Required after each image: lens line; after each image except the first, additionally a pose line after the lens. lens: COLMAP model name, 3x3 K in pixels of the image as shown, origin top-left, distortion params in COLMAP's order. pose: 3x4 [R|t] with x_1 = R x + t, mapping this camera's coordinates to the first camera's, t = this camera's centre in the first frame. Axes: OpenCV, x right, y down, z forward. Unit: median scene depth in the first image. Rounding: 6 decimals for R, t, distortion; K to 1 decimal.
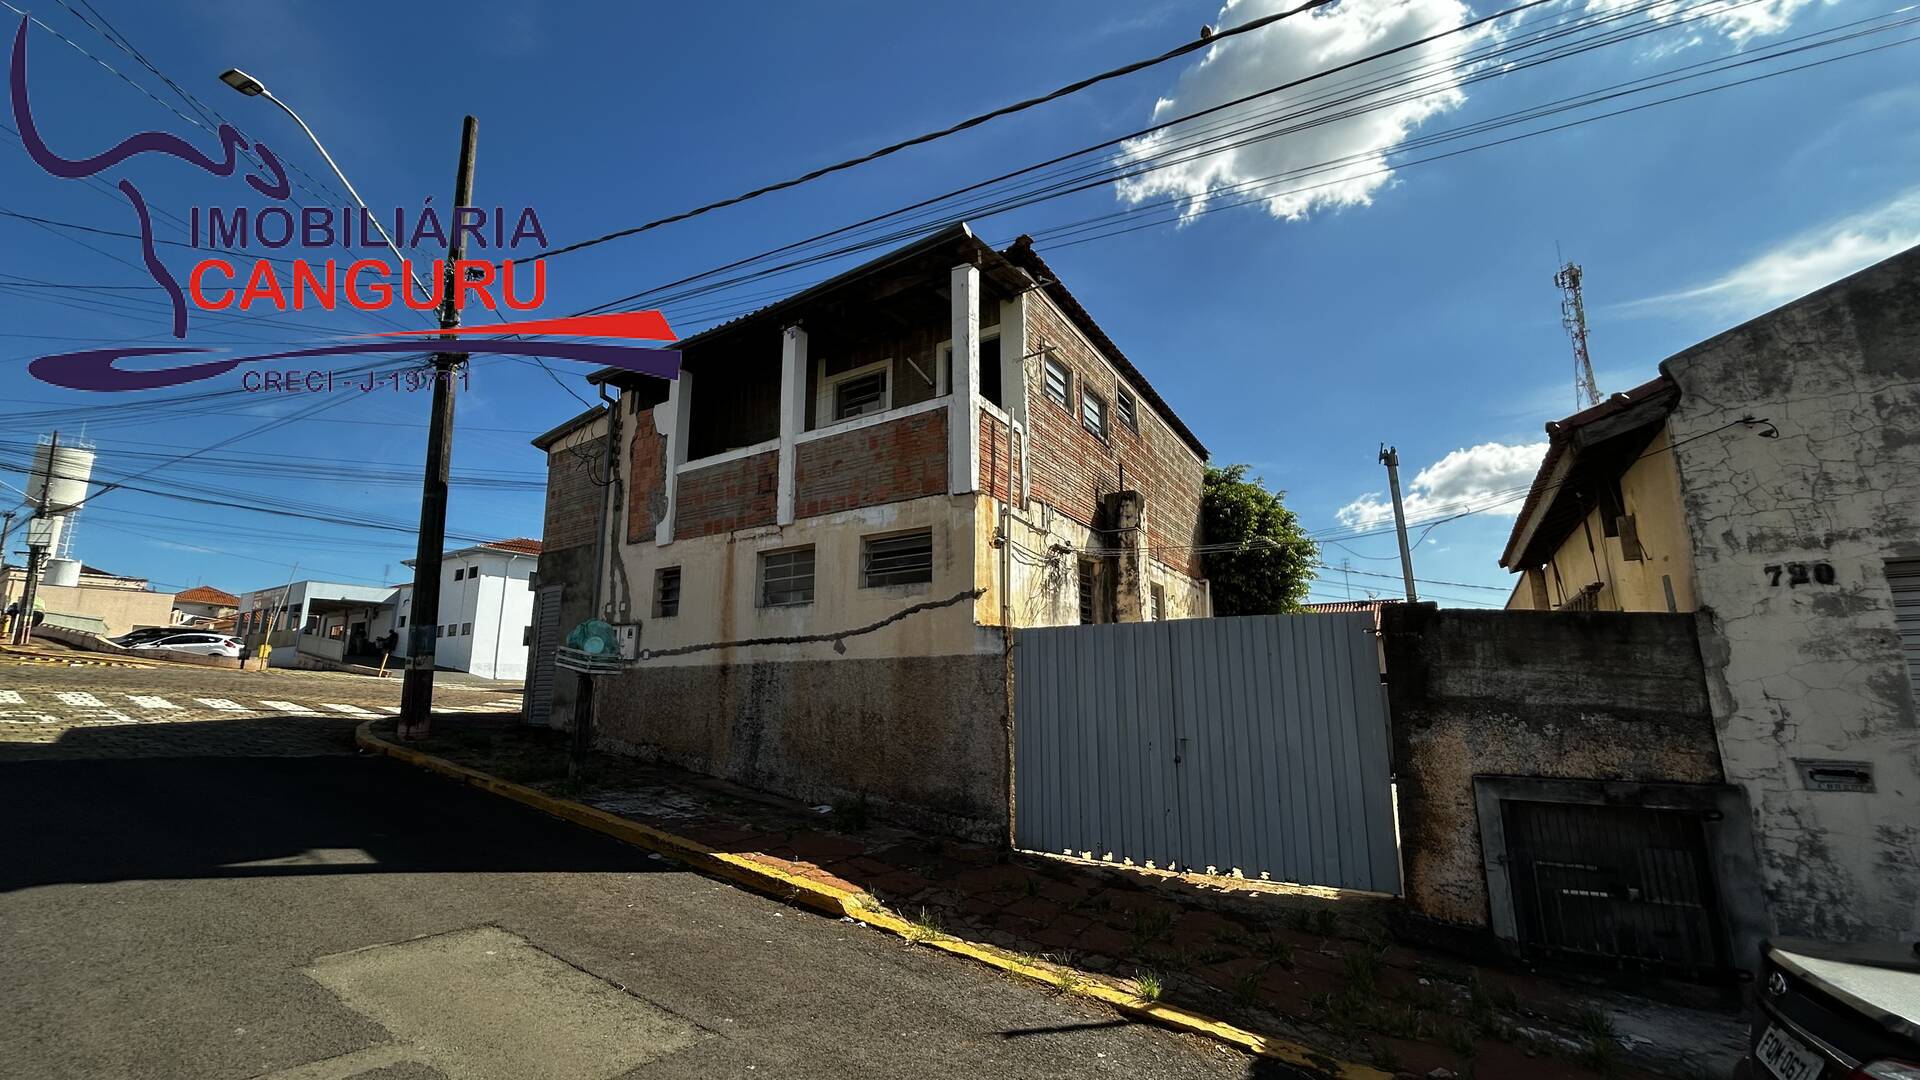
lens RADIAL K [[784.0, 0, 952.8], [0, 784.0, 544.8], [0, 0, 1]] dist [-0.006340, 0.003060]
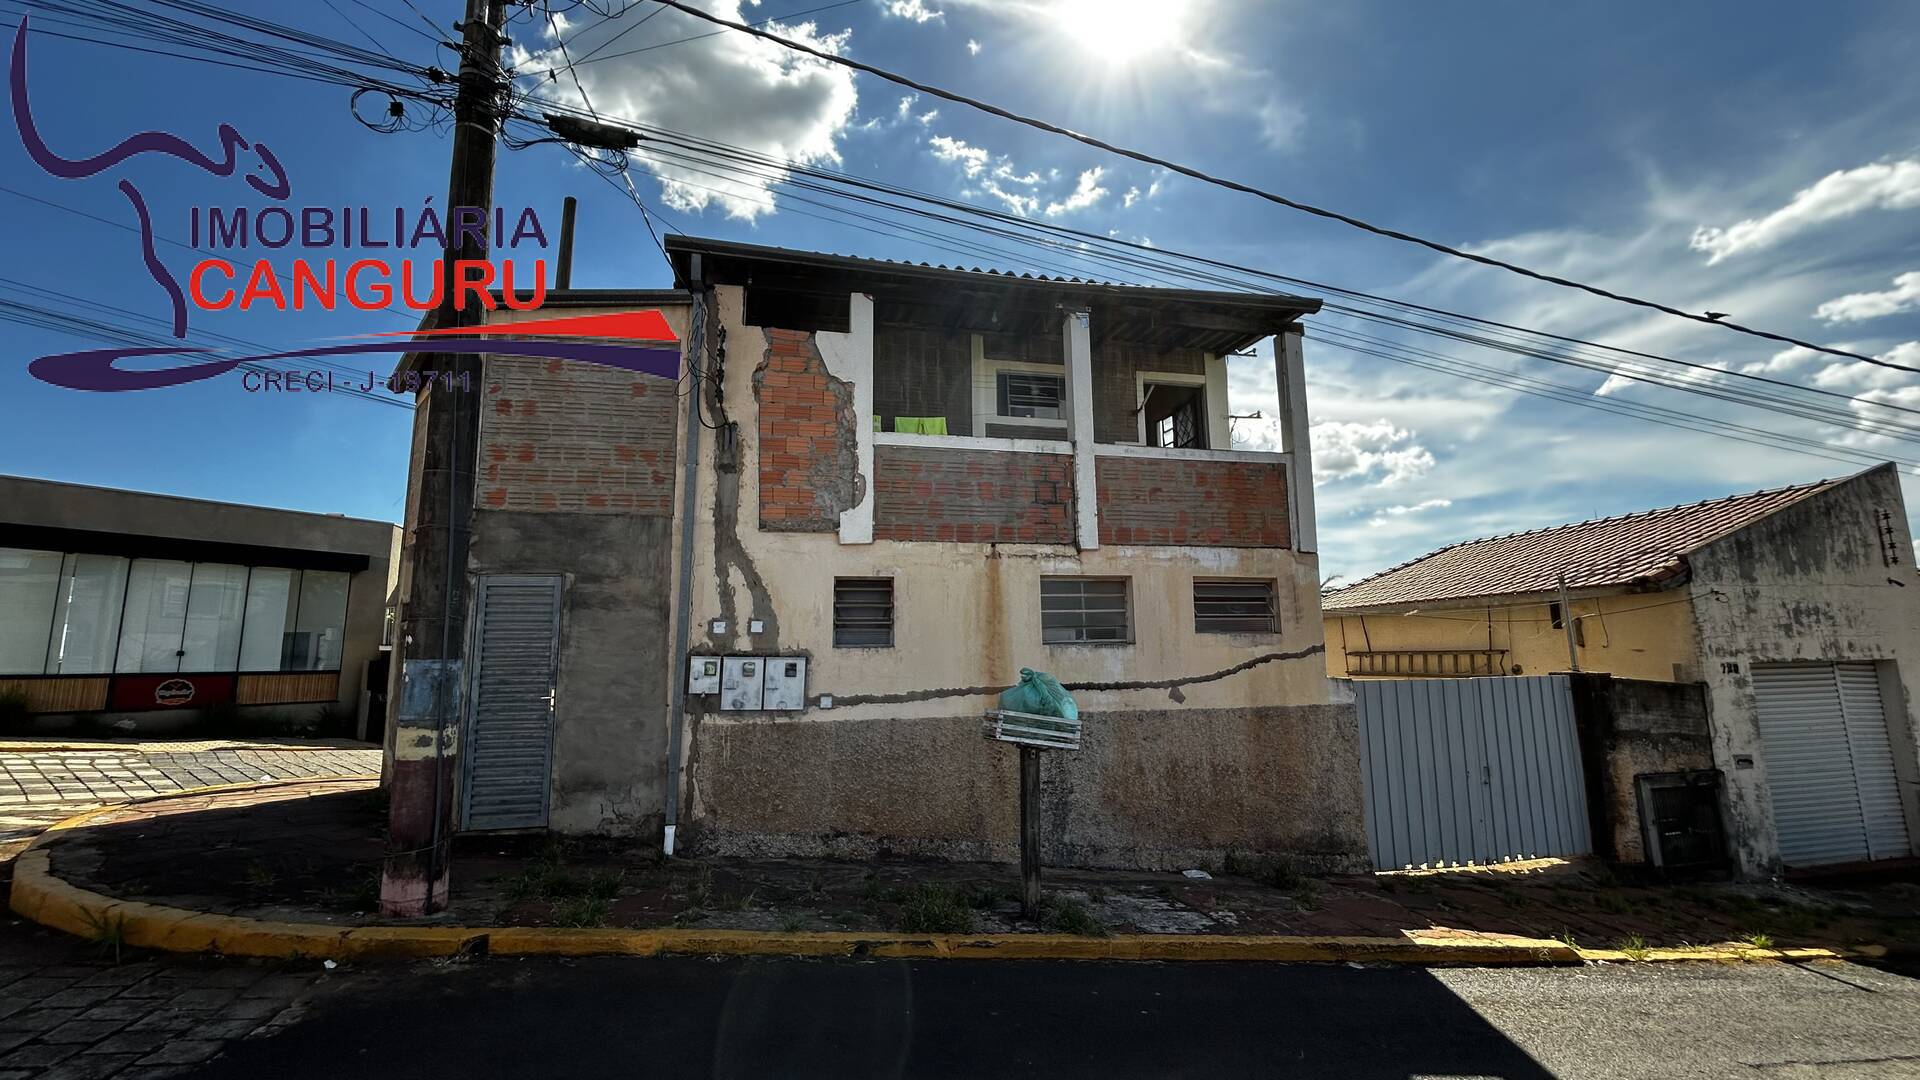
lens RADIAL K [[784.0, 0, 962.0], [0, 784.0, 546.3], [0, 0, 1]] dist [-0.006340, 0.003060]
pose [[0.676385, 0.102795, 0.729340, -0.993286], [-0.124261, 0.991945, -0.024569, 0.010385], [-0.725991, -0.074011, 0.683710, 0.559423]]
